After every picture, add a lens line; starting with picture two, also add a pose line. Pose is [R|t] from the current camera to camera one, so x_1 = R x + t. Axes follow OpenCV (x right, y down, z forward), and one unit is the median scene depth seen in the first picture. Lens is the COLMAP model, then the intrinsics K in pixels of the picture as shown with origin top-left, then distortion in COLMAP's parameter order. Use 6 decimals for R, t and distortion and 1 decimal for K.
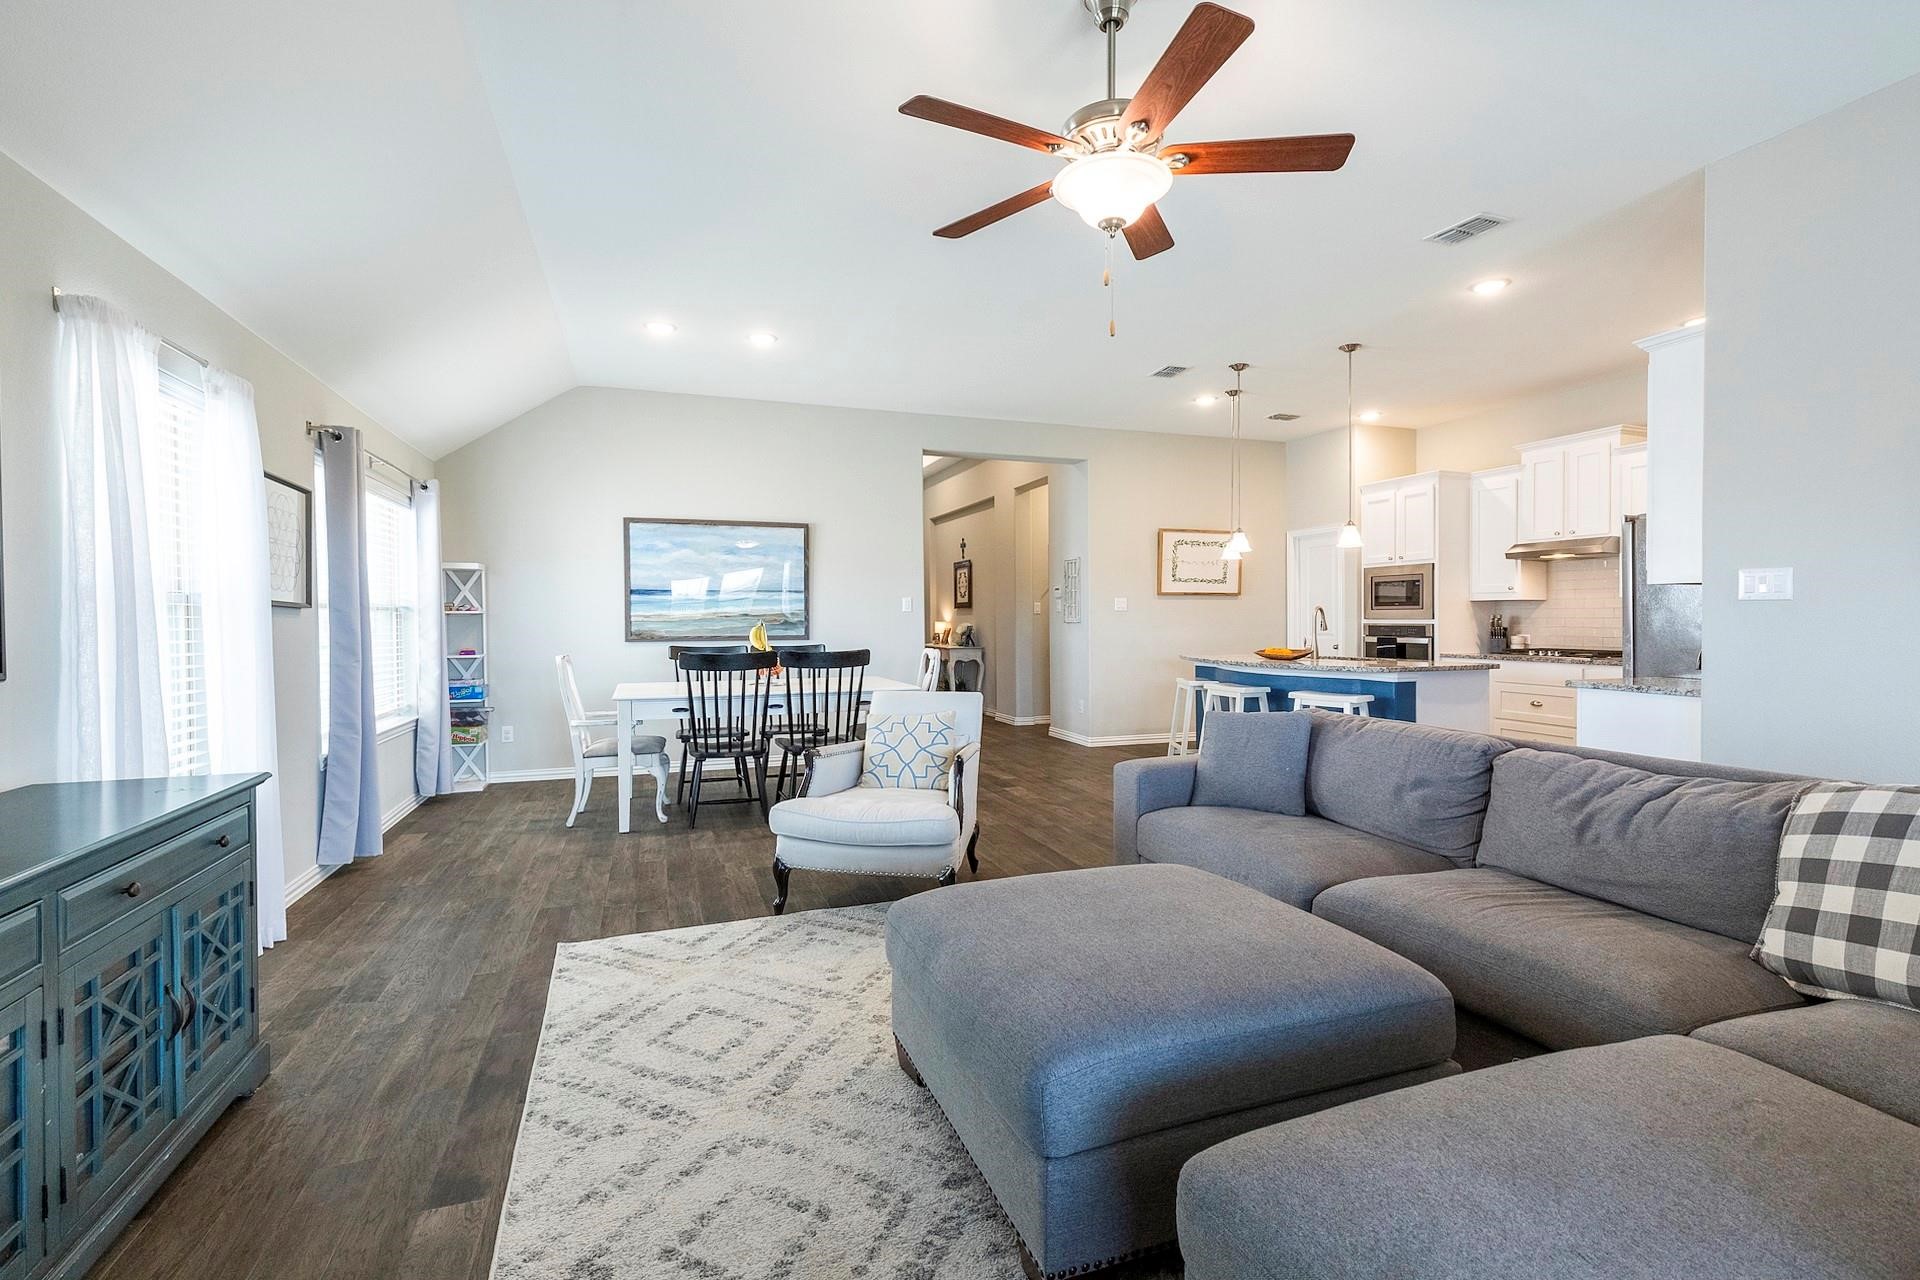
lens RADIAL K [[875.3, 0, 965.8], [0, 875.3, 623.2], [0, 0, 1]] dist [0.007115, 0.000147]
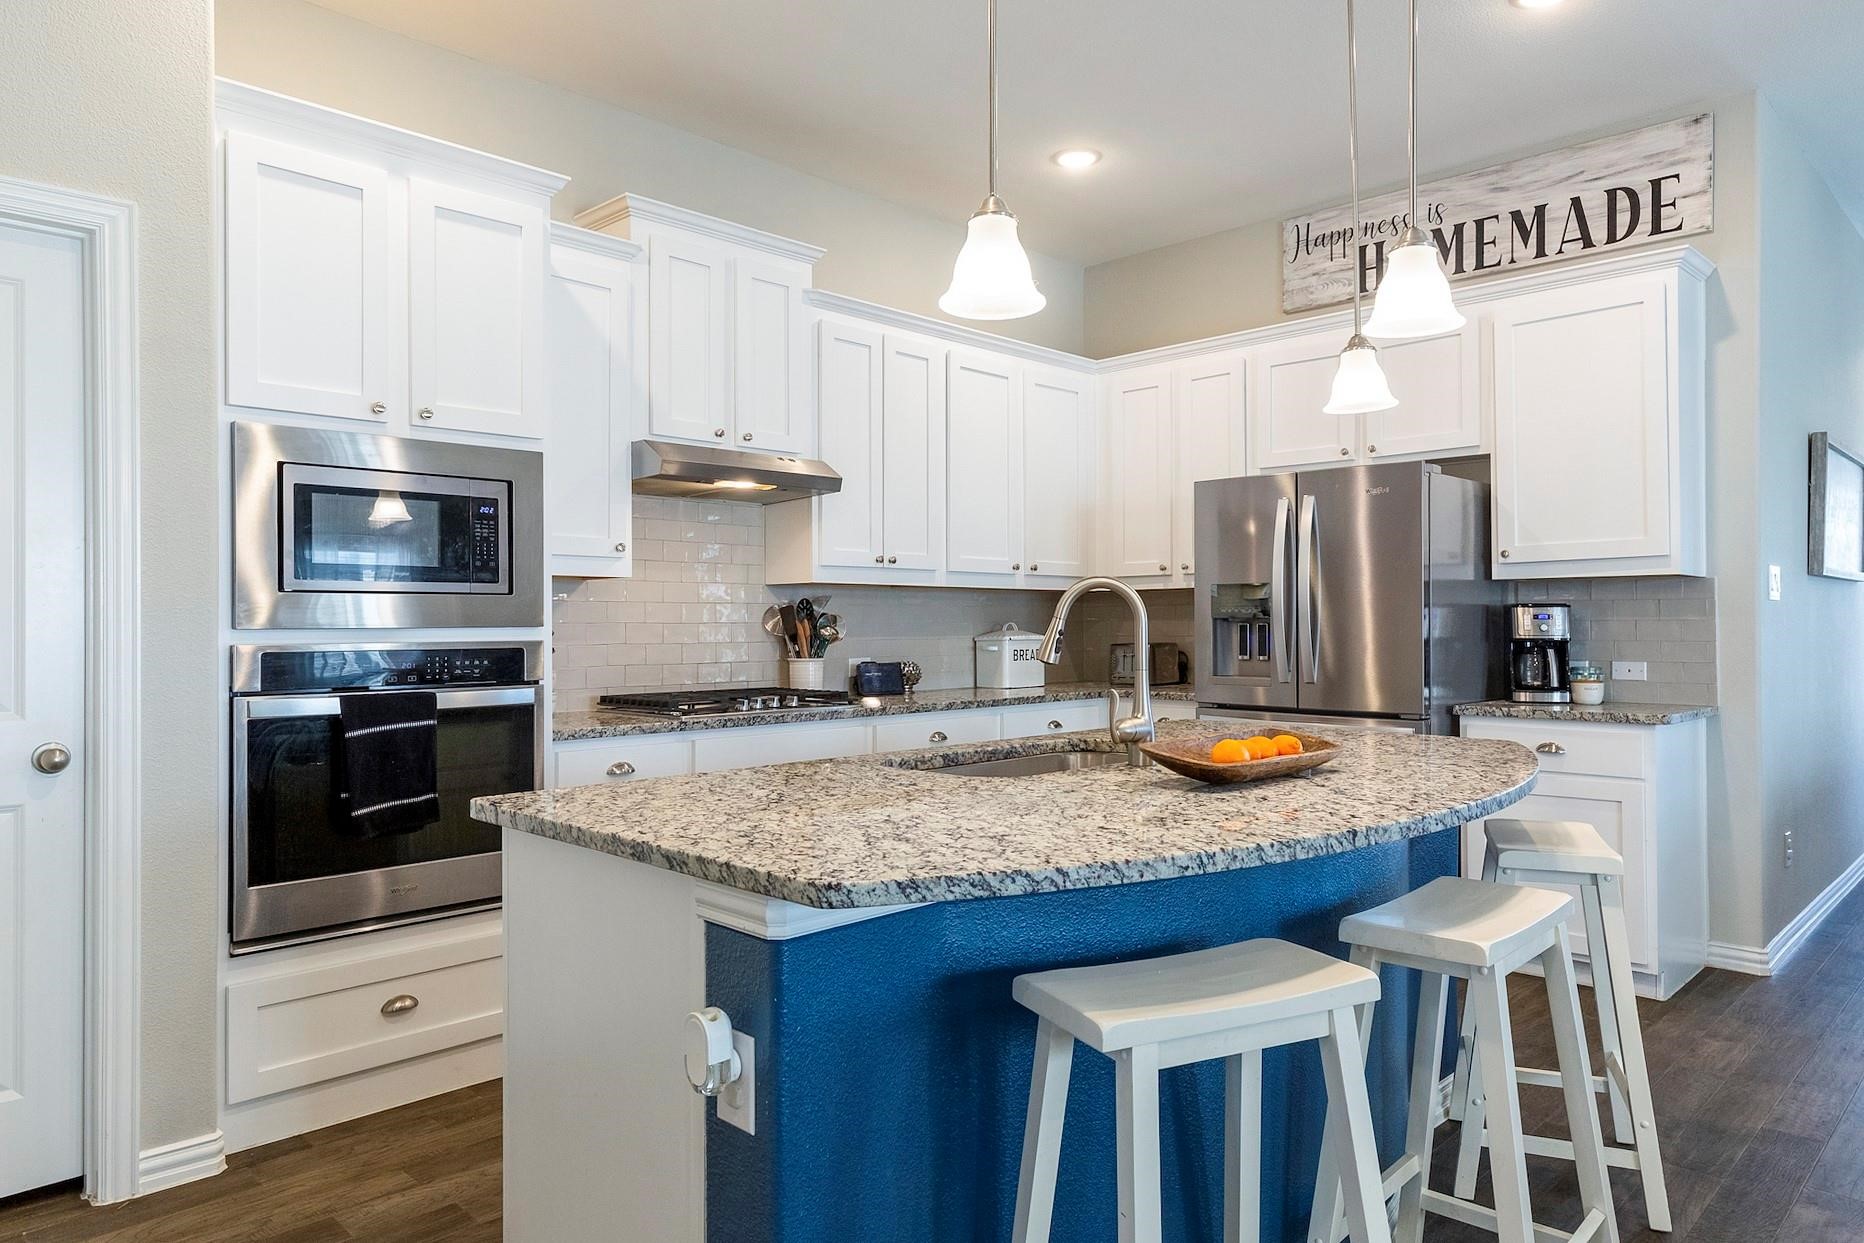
lens RADIAL K [[1183.3, 0, 943.1], [0, 1183.3, 619.5], [0, 0, 1]] dist [-0.001767, 0.001746]
pose [[-0.434831, 0.006168, 0.900491, 0.074198], [0.007793, 0.999965, -0.003087, -0.004724], [-0.900478, 0.005676, -0.434864, 1.105338]]
